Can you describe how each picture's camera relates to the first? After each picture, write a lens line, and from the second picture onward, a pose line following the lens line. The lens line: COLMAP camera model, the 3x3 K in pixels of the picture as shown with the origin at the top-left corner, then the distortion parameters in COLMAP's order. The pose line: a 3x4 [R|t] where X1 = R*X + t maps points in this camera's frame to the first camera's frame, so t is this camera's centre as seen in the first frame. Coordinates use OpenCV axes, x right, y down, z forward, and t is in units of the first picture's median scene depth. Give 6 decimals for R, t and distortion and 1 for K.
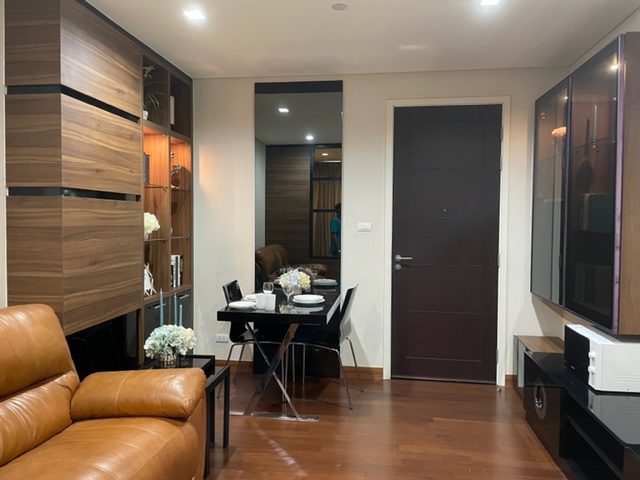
lens RADIAL K [[499.8, 0, 320.0], [0, 499.8, 240.0], [0, 0, 1]] dist [-0.002178, -0.001490]
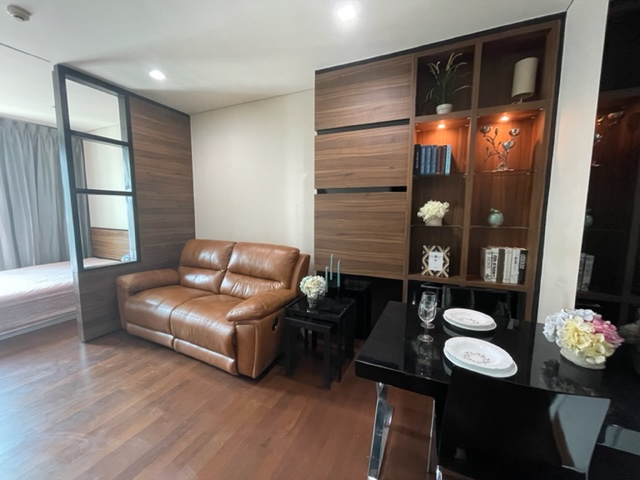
lens RADIAL K [[262.1, 0, 320.0], [0, 262.1, 240.0], [0, 0, 1]] dist [-0.001910, -0.000535]
pose [[-0.287705, 0.098458, -0.952645, 0.320483], [-0.047892, 0.991978, 0.116987, -0.027948], [0.956521, 0.079282, -0.280682, 1.049466]]
